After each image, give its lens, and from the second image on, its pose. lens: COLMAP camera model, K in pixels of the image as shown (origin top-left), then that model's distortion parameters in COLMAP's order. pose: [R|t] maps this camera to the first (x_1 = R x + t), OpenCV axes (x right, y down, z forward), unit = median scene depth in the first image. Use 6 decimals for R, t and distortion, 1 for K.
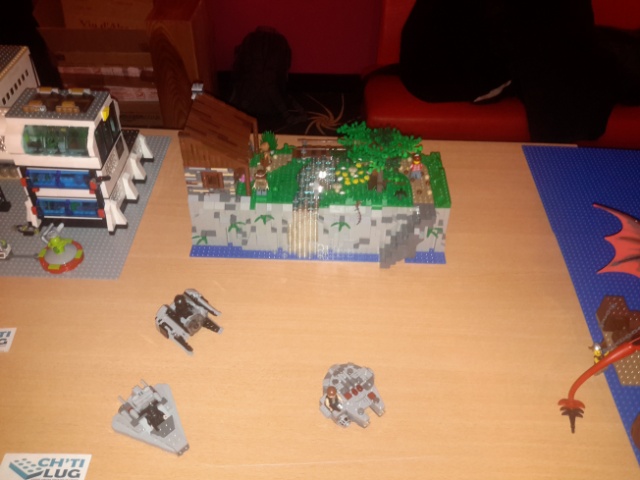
lens RADIAL K [[600.2, 0, 319.3], [0, 600.2, 225.2], [0, 0, 1]] dist [0.020814, 0.000000]
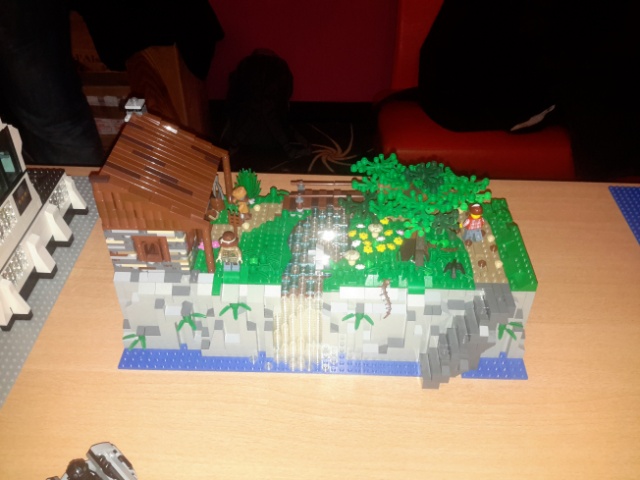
lens RADIAL K [[600.2, 0, 314.2], [0, 600.2, 215.8], [0, 0, 1]] dist [0.020814, 0.000000]
pose [[0.999770, -0.006887, -0.020325, 0.003569], [0.005407, 0.997389, -0.072011, -0.061132], [0.020768, 0.071884, 0.997197, 0.365149]]
